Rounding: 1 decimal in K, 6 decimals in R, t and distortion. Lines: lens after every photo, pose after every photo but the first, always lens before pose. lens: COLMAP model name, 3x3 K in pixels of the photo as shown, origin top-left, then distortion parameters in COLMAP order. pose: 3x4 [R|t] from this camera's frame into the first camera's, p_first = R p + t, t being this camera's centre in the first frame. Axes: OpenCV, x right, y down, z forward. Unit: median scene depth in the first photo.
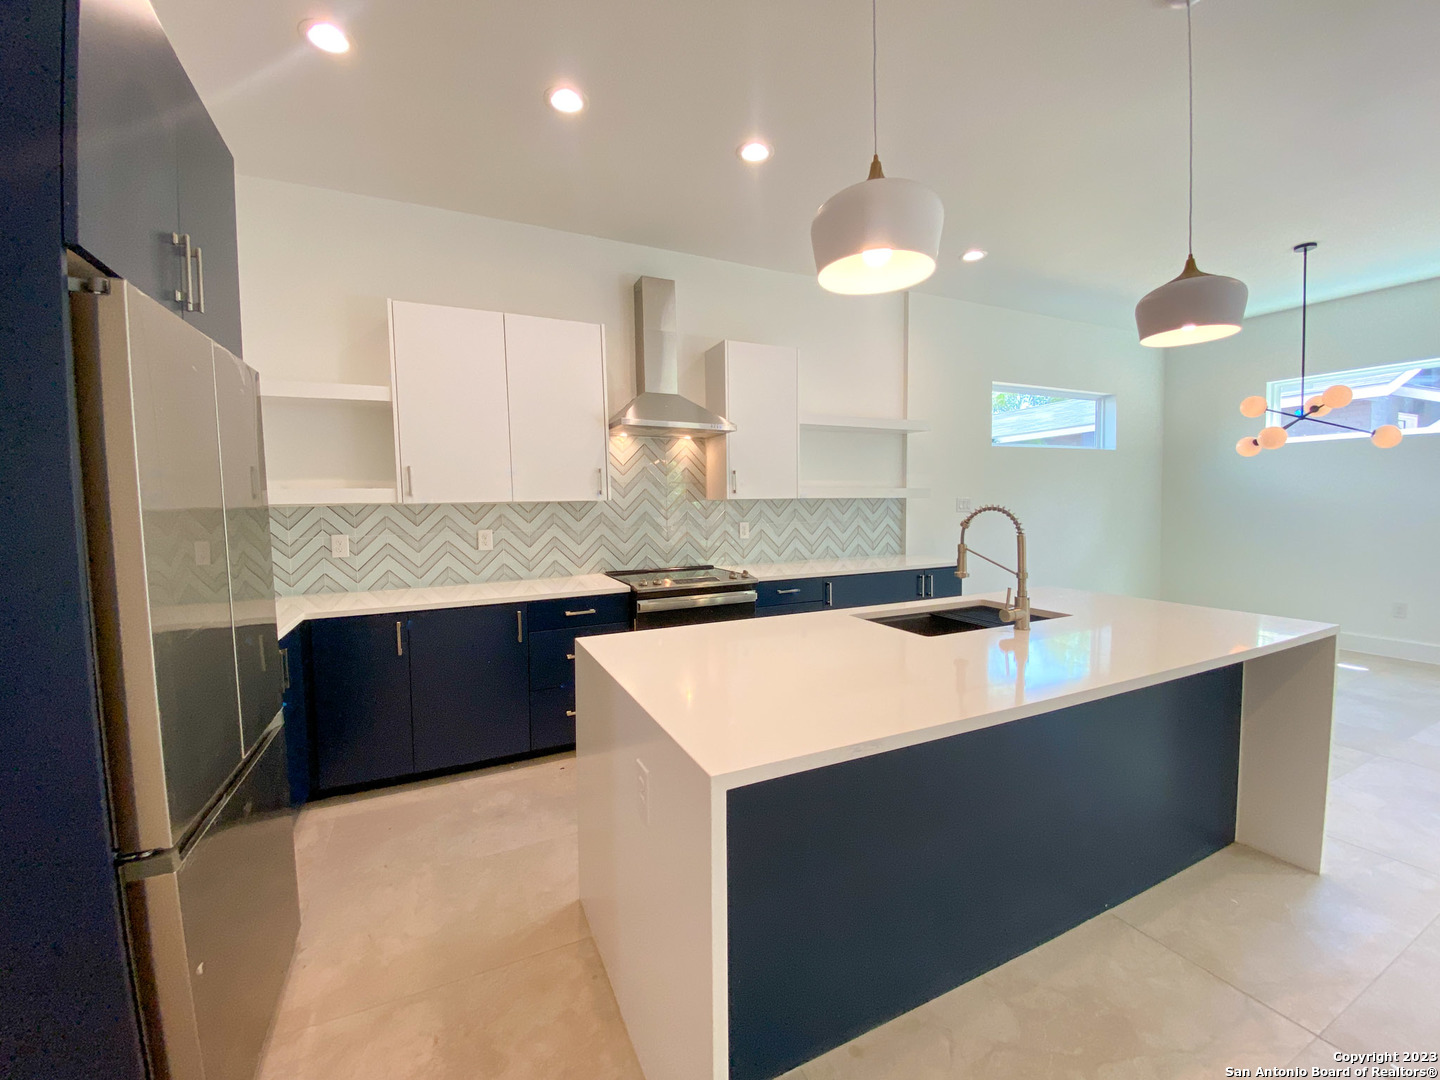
lens RADIAL K [[581.9, 0, 718.0], [0, 581.9, 533.5], [0, 0, 1]] dist [0.033334, -0.026261]
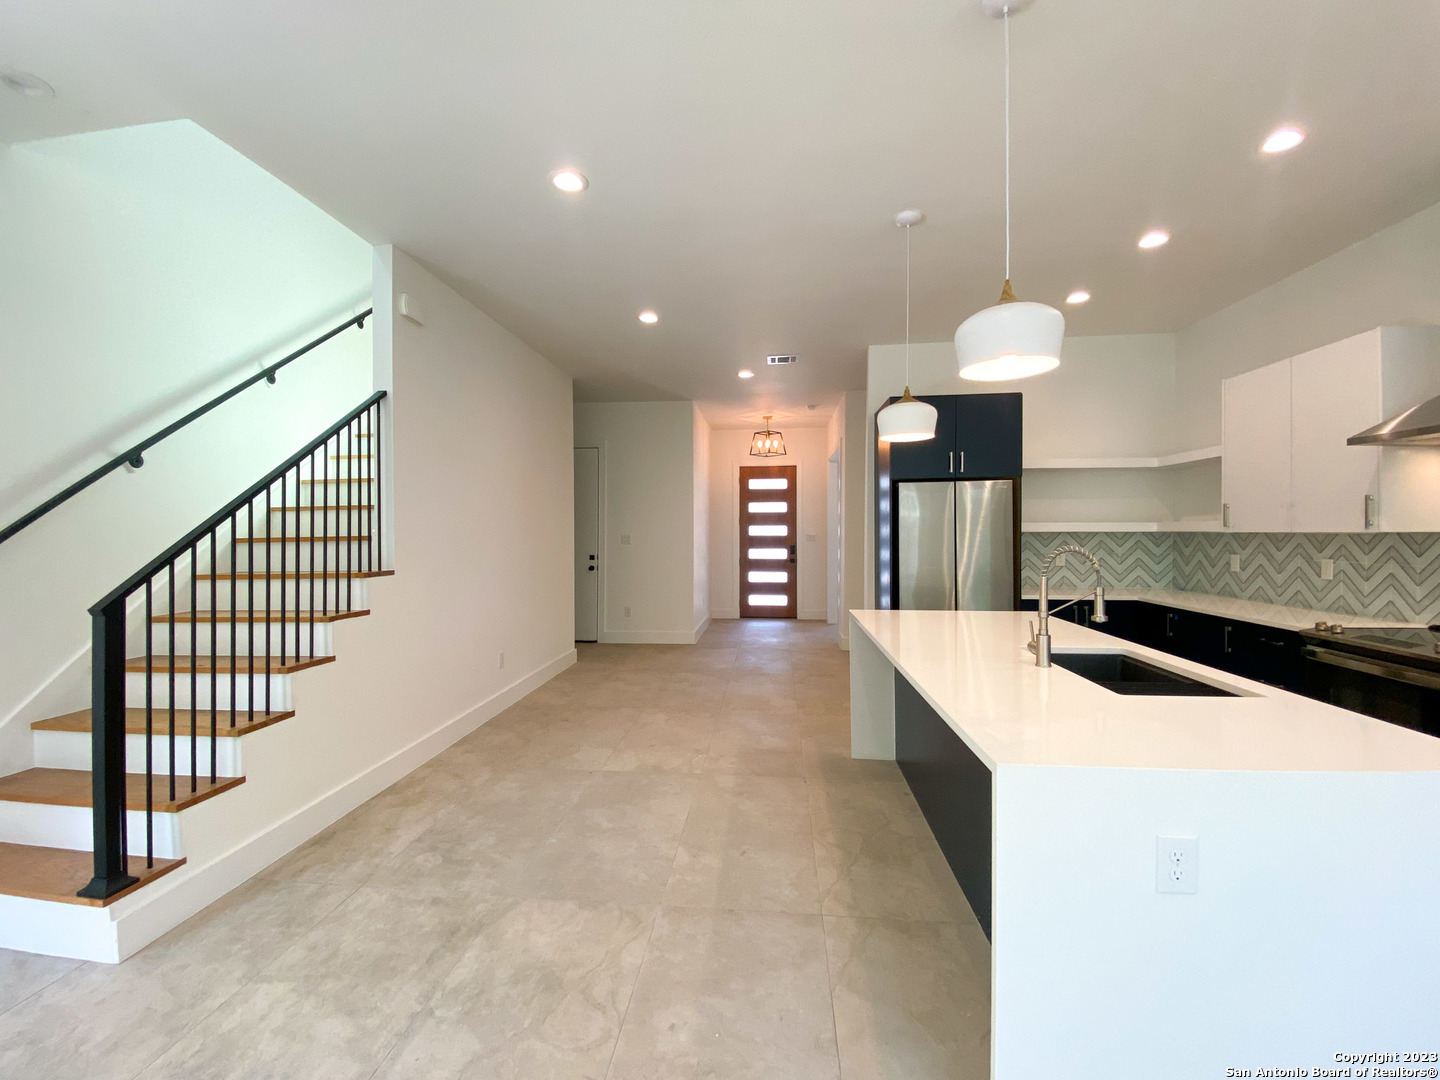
lens RADIAL K [[581.9, 0, 718.0], [0, 581.9, 533.5], [0, 0, 1]] dist [0.033334, -0.026261]
pose [[-0.502881, 0.015381, -0.864219, 0.919781], [-0.056430, 0.997124, 0.050582, -0.038634], [0.862512, 0.074204, -0.500567, 0.546854]]
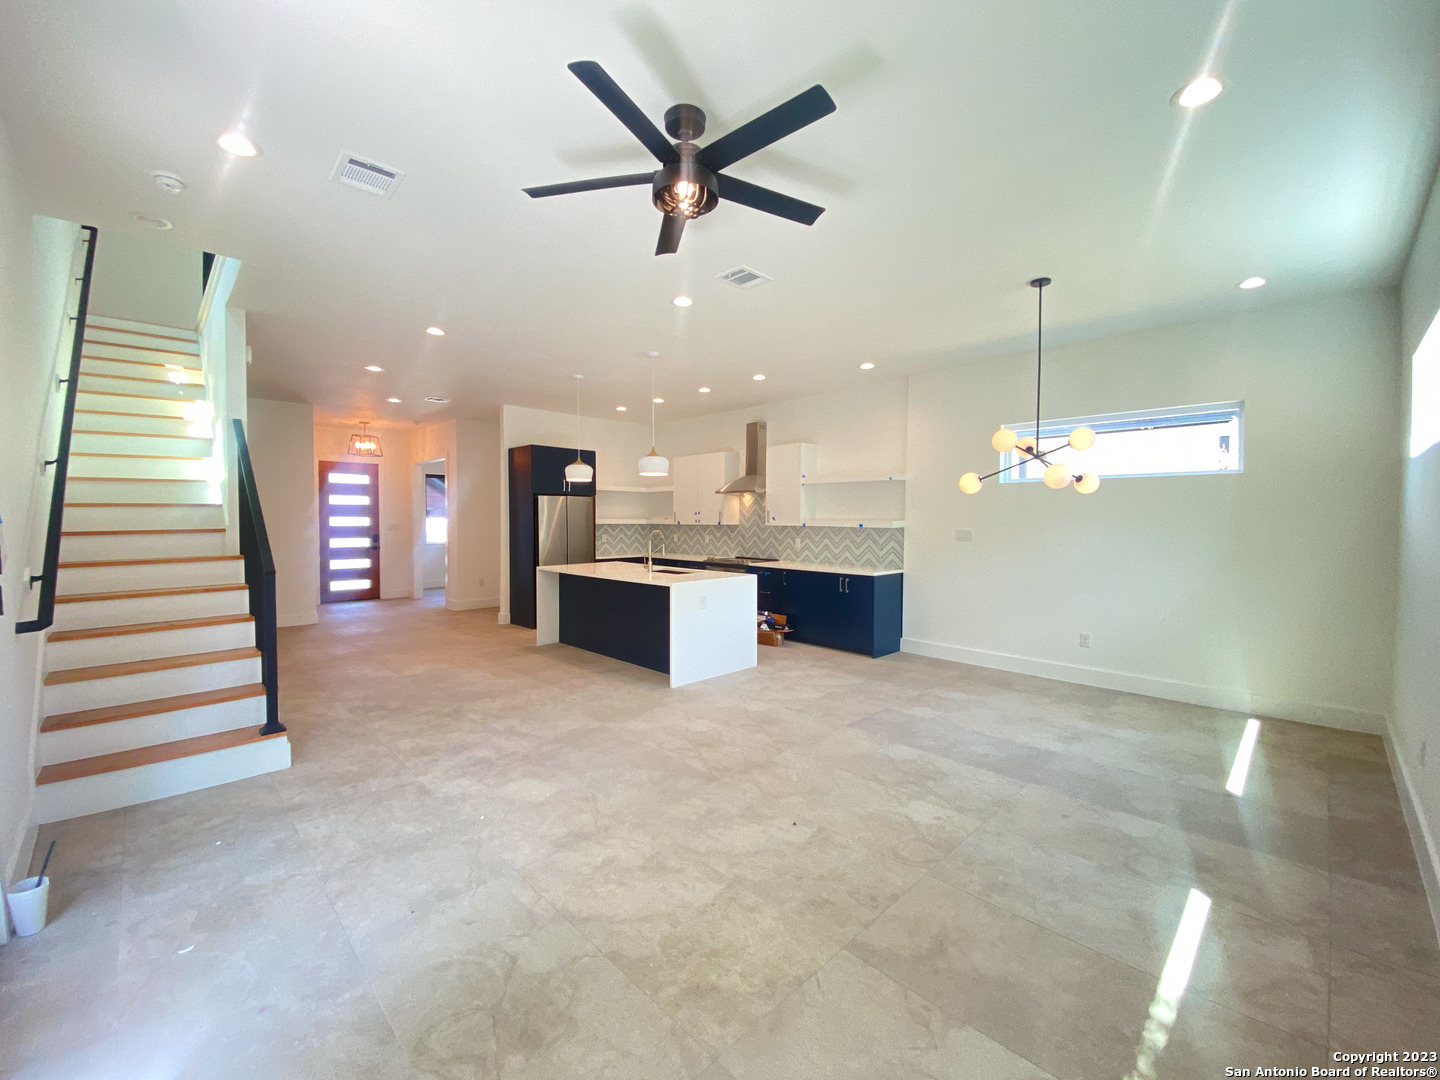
lens RADIAL K [[581.9, 0, 718.0], [0, 581.9, 533.5], [0, 0, 1]] dist [0.033334, -0.026261]
pose [[0.342755, 0.033606, -0.938823, 1.848217], [-0.075780, 0.997092, 0.008025, -0.033290], [0.936363, 0.068393, 0.344305, 0.154409]]
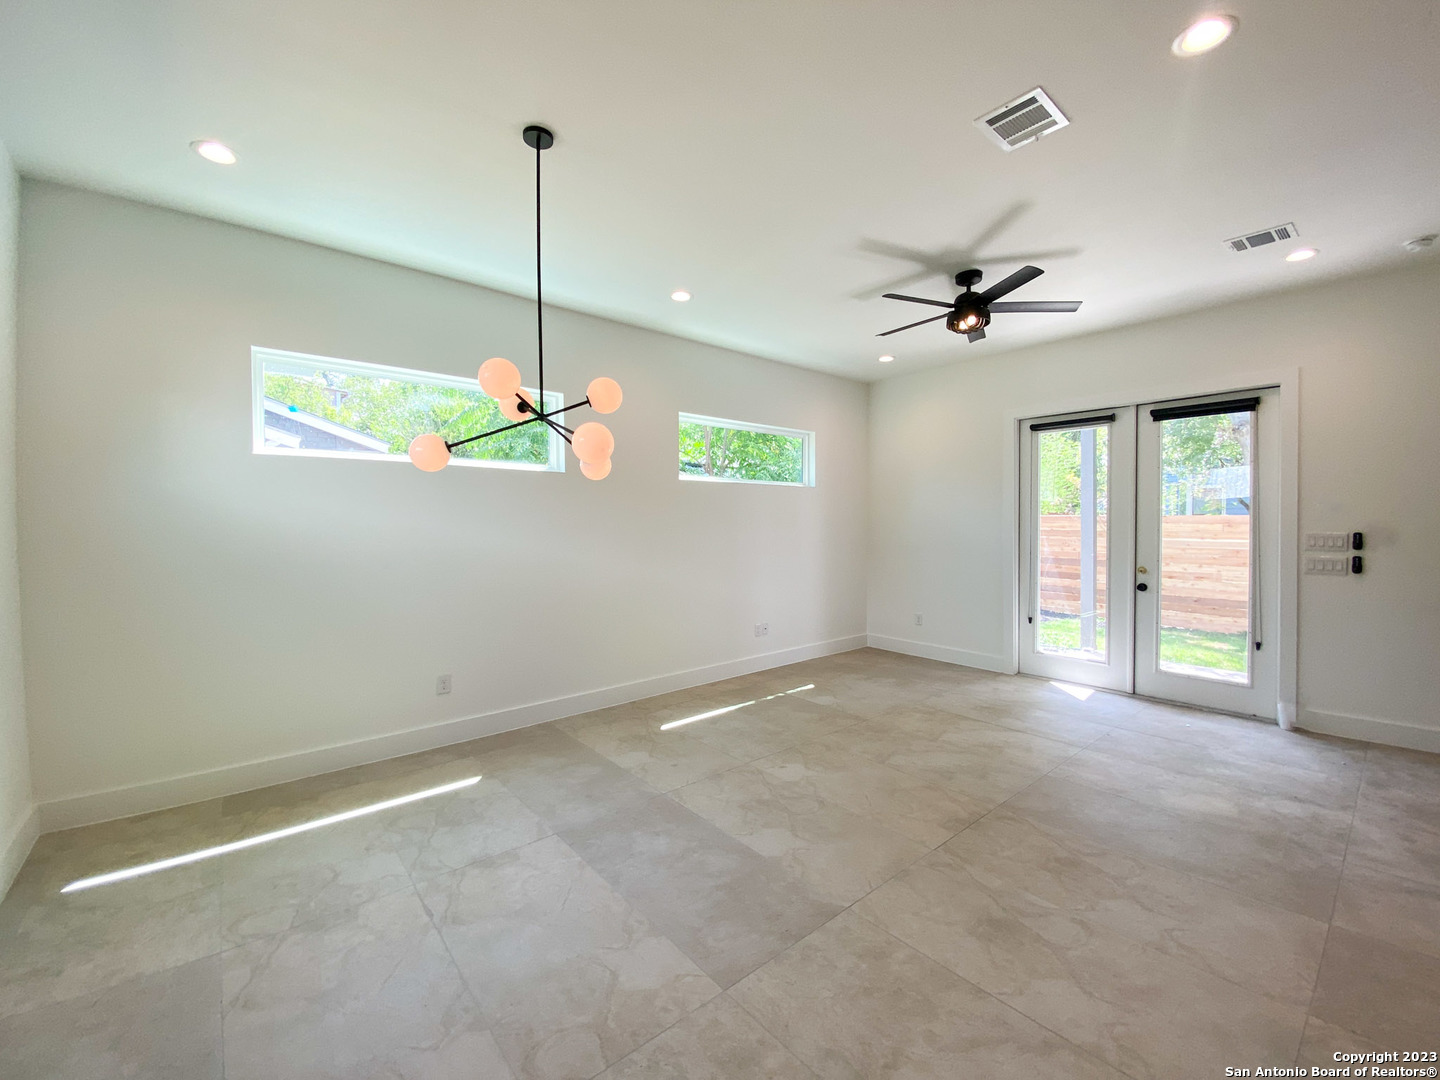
lens RADIAL K [[581.7, 0, 718.9], [0, 581.7, 533.7], [0, 0, 1]] dist [0.038084, -0.029802]
pose [[-0.271265, -0.004831, 0.962493, 0.366286], [0.076309, 0.996732, 0.026510, -0.074129], [-0.959475, 0.080638, -0.270009, 1.039095]]
